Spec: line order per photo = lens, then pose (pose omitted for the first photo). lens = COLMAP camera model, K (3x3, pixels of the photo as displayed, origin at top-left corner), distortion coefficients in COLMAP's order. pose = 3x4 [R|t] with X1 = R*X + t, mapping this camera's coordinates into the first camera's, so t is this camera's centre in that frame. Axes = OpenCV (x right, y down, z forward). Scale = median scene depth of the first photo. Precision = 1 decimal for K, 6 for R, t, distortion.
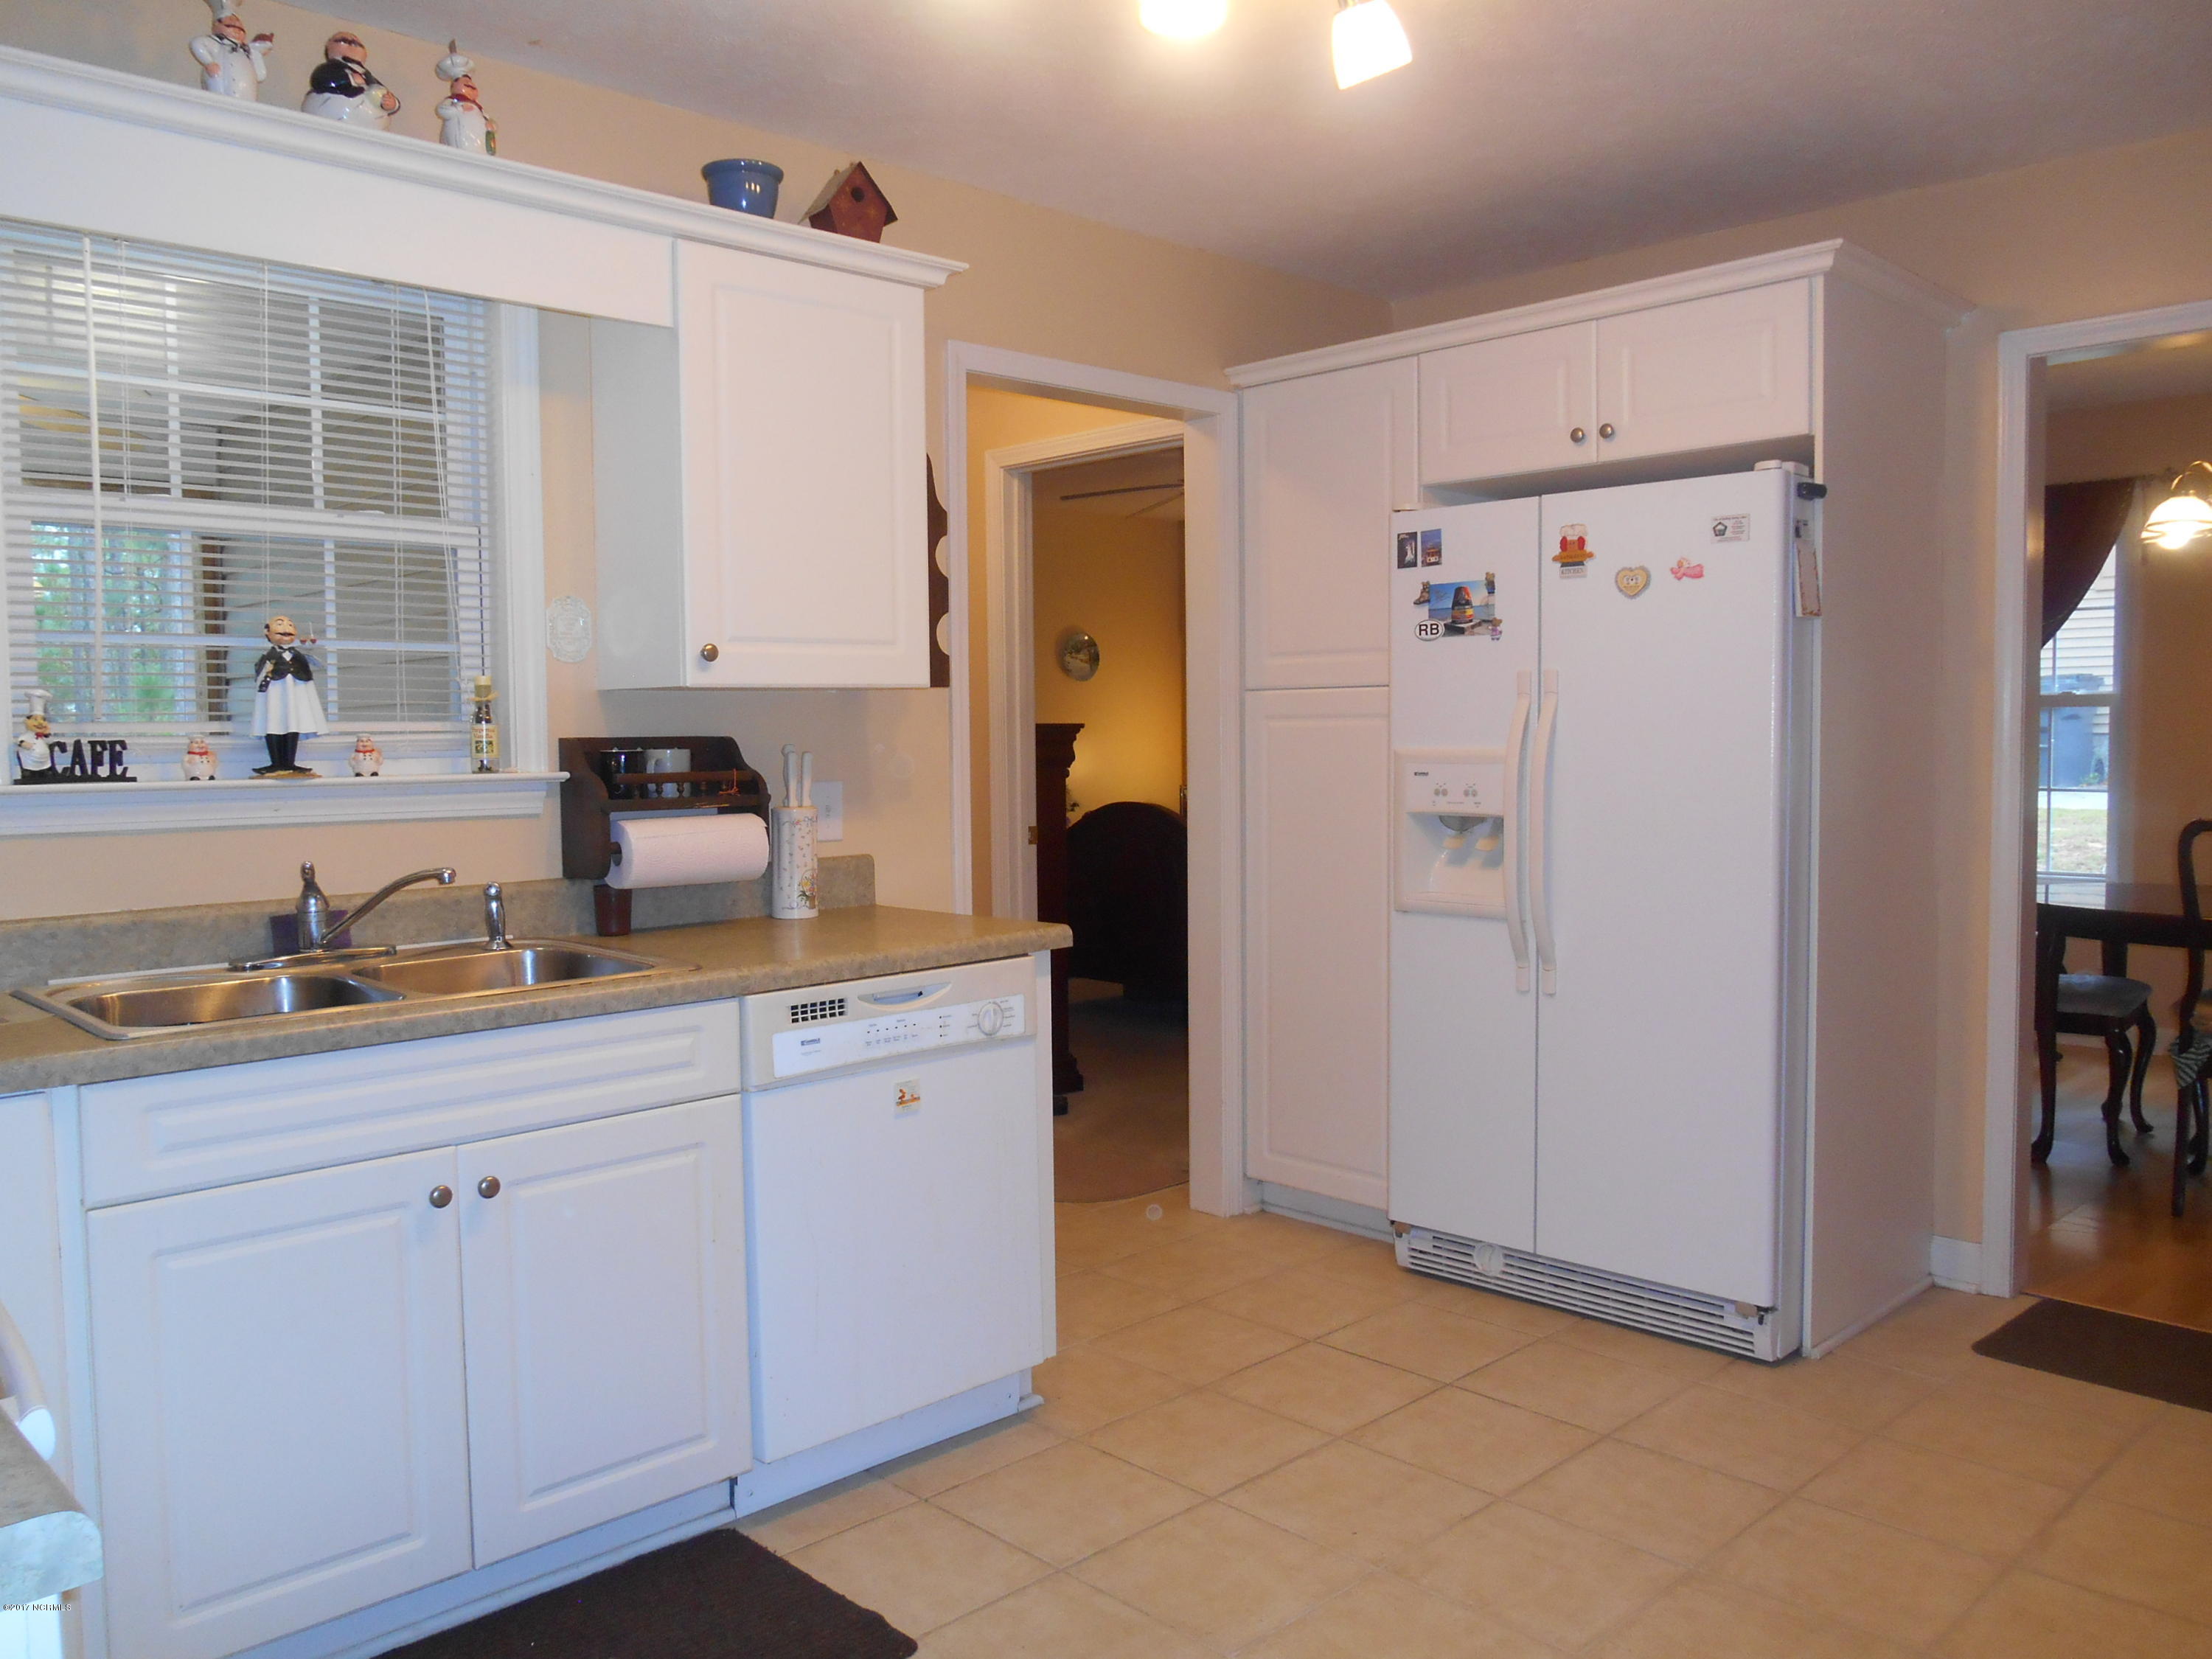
lens RADIAL K [[1692.6, 0, 1119.8], [0, 1692.6, 836.1], [0, 0, 1]] dist [-0.035464, 0.018876]
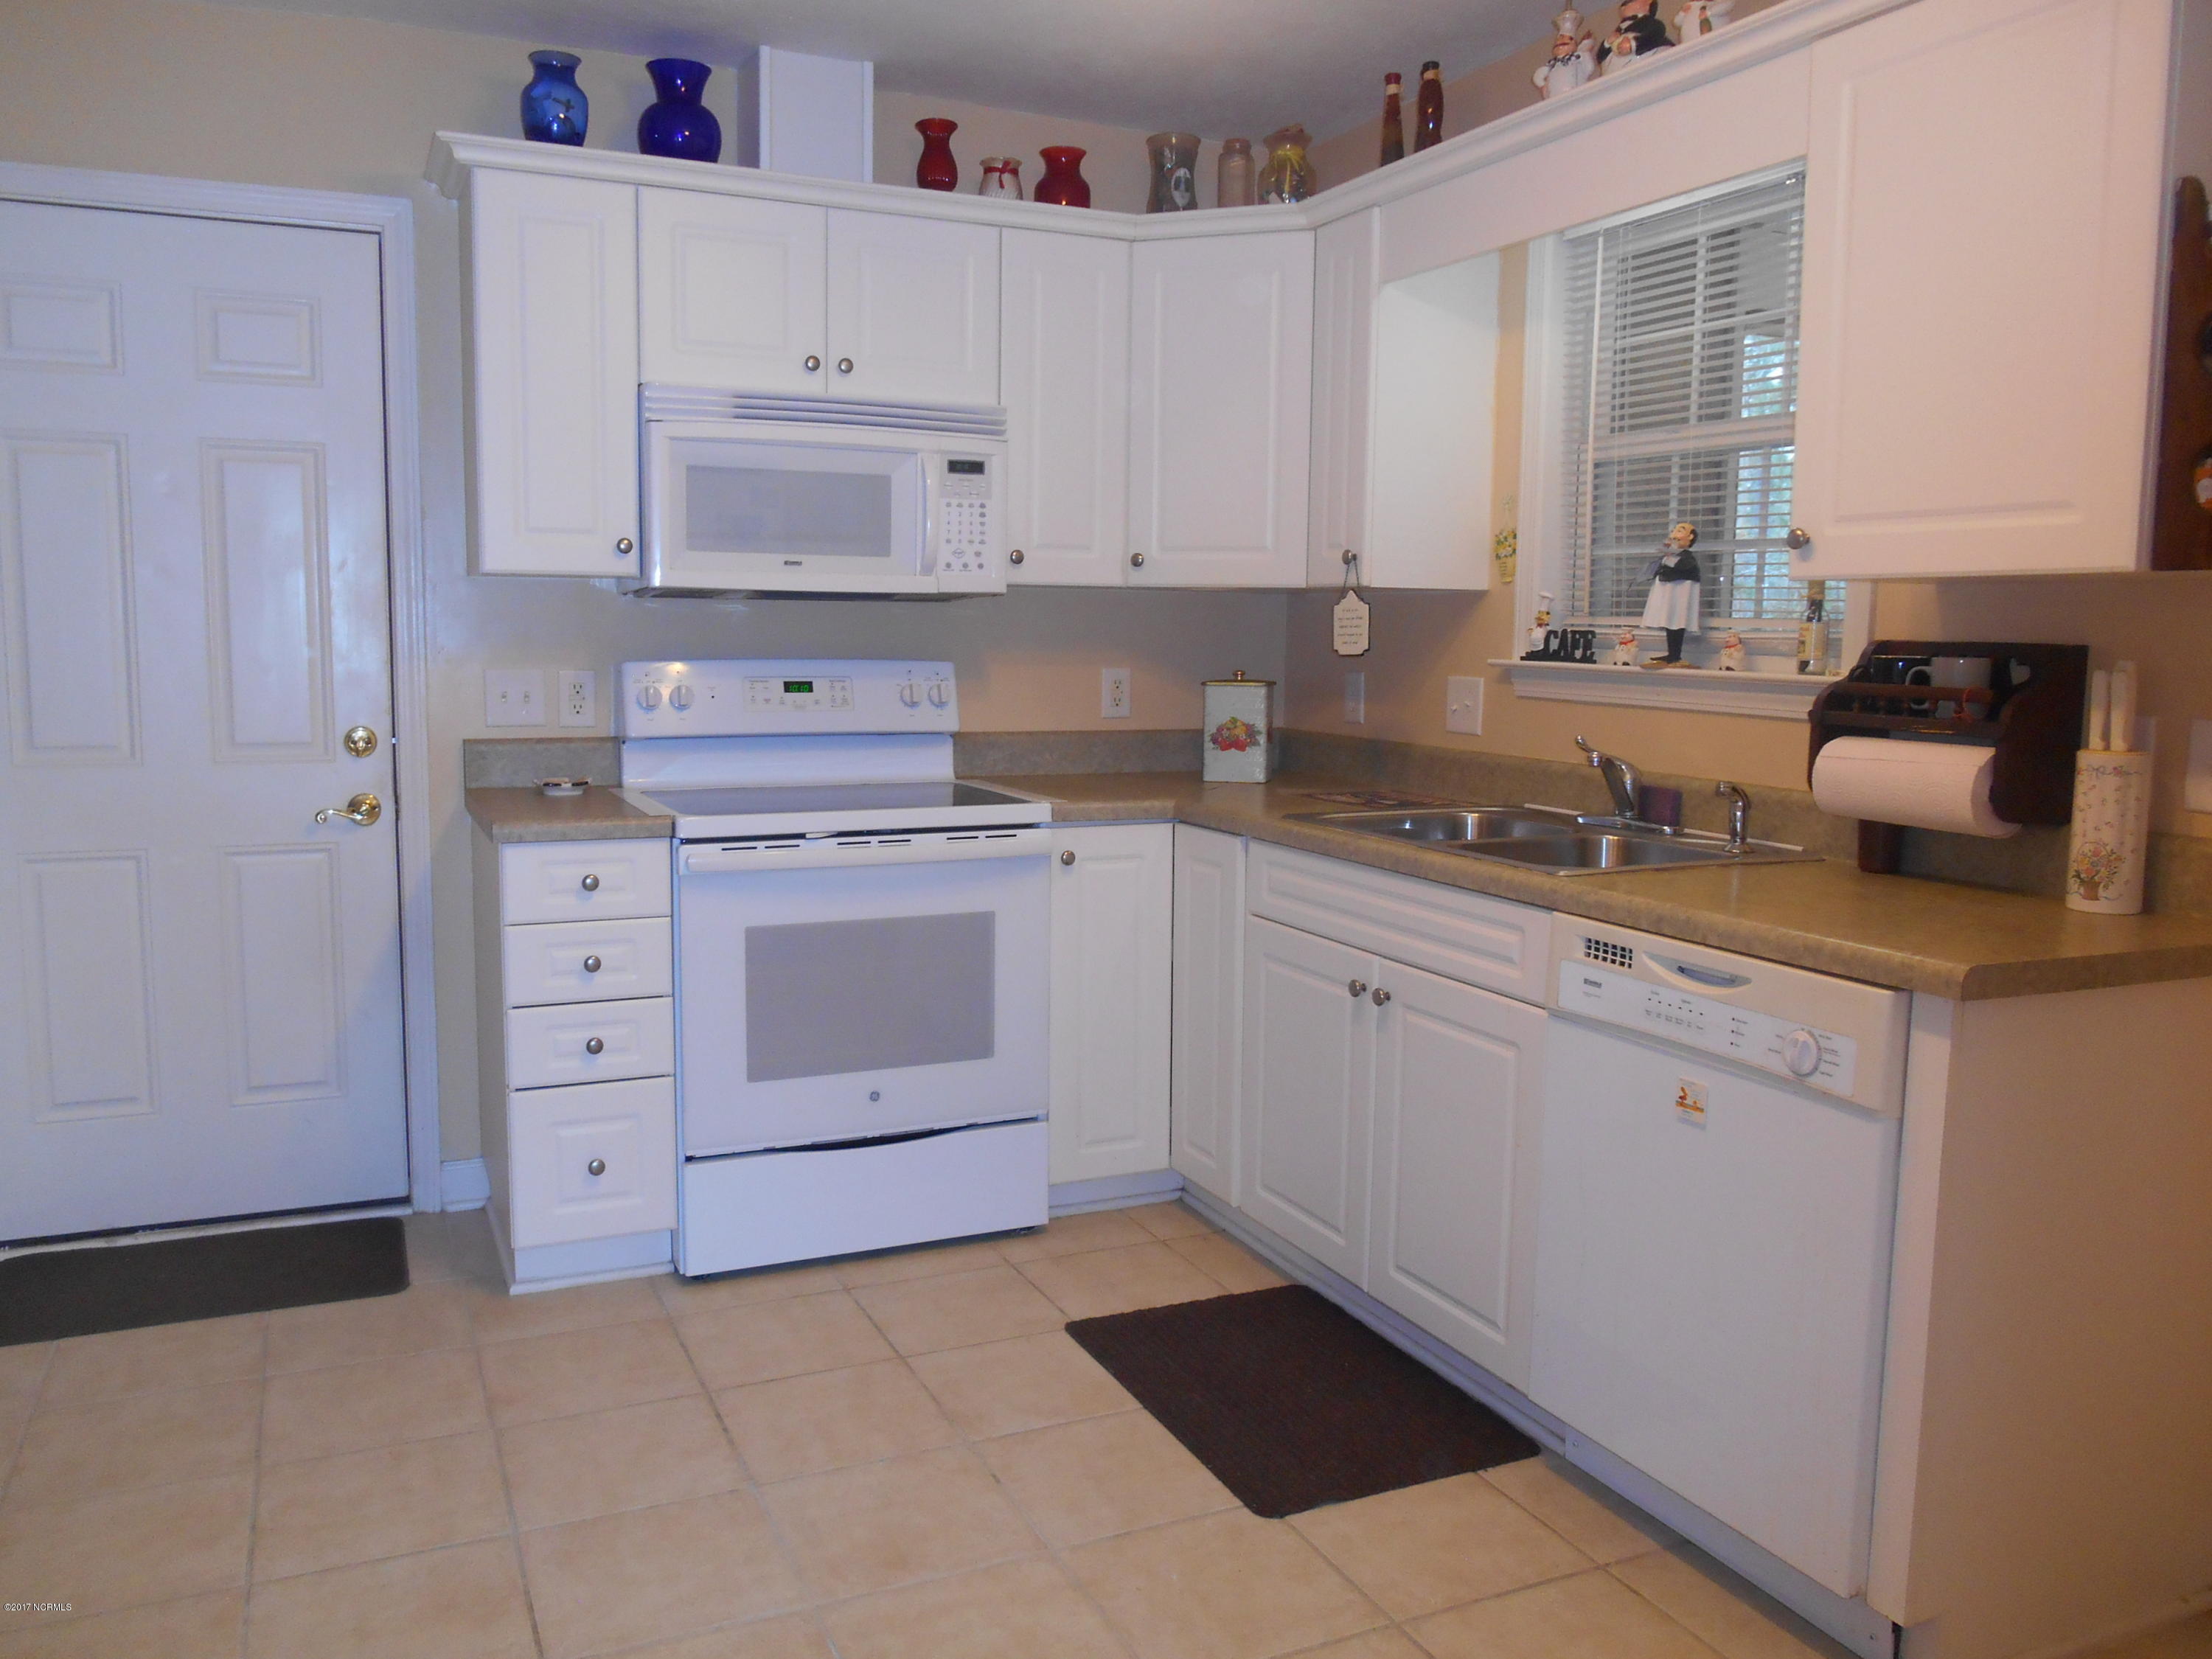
lens RADIAL K [[1692.6, 0, 1118.8], [0, 1692.6, 816.3], [0, 0, 1]] dist [-0.035464, 0.018876]
pose [[-0.336799, 0.114589, -0.934578, 0.719789], [-0.071407, 0.986600, 0.146700, -0.076737], [0.938865, 0.116144, -0.324103, 1.042962]]
